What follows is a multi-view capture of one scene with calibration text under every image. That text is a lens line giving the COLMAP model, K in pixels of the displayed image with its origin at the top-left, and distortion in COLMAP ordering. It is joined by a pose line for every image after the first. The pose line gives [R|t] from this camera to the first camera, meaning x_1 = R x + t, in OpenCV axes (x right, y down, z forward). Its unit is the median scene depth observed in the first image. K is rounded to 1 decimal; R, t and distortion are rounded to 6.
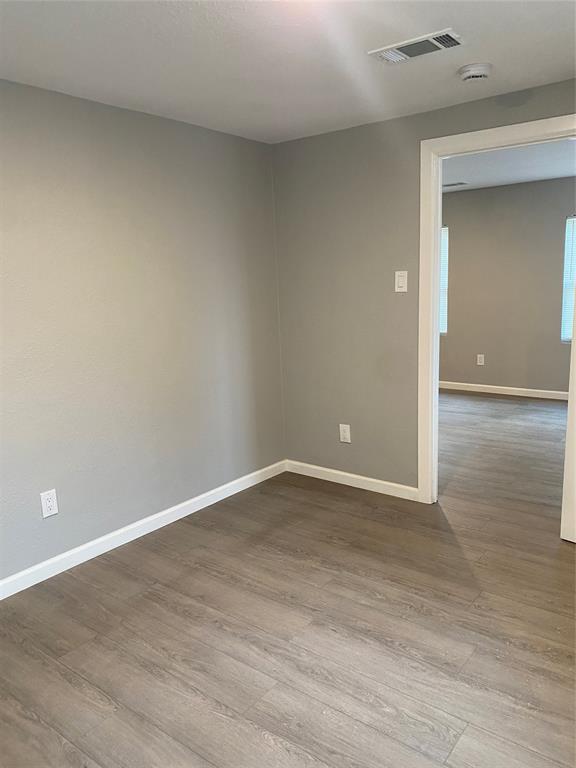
lens RADIAL K [[592.9, 0, 292.4], [0, 592.9, 390.3], [0, 0, 1]] dist [0.080135, -0.129265]
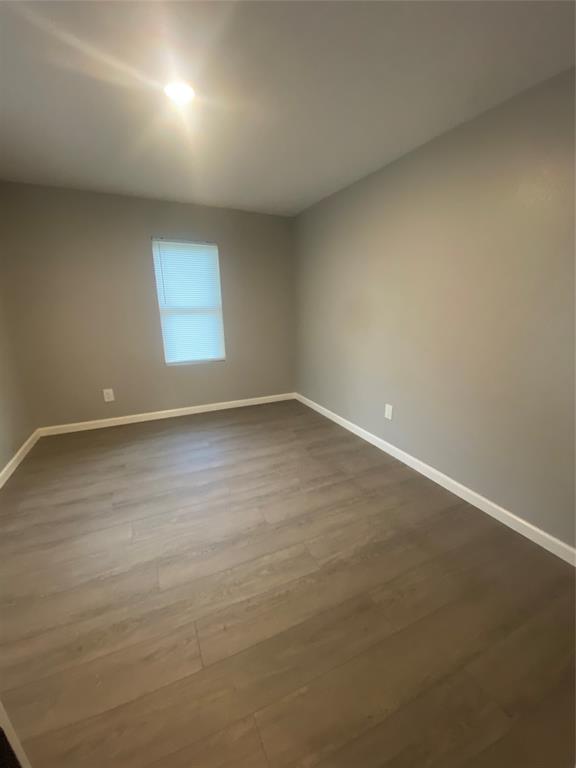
lens RADIAL K [[306.9, 0, 292.5], [0, 306.9, 387.6], [0, 0, 1]] dist [-0.000431, -0.016103]
pose [[-0.461715, 0.267282, -0.845801, 0.547208], [-0.151089, 0.915891, 0.371909, -0.199322], [0.874066, 0.299507, -0.382497, 1.244496]]
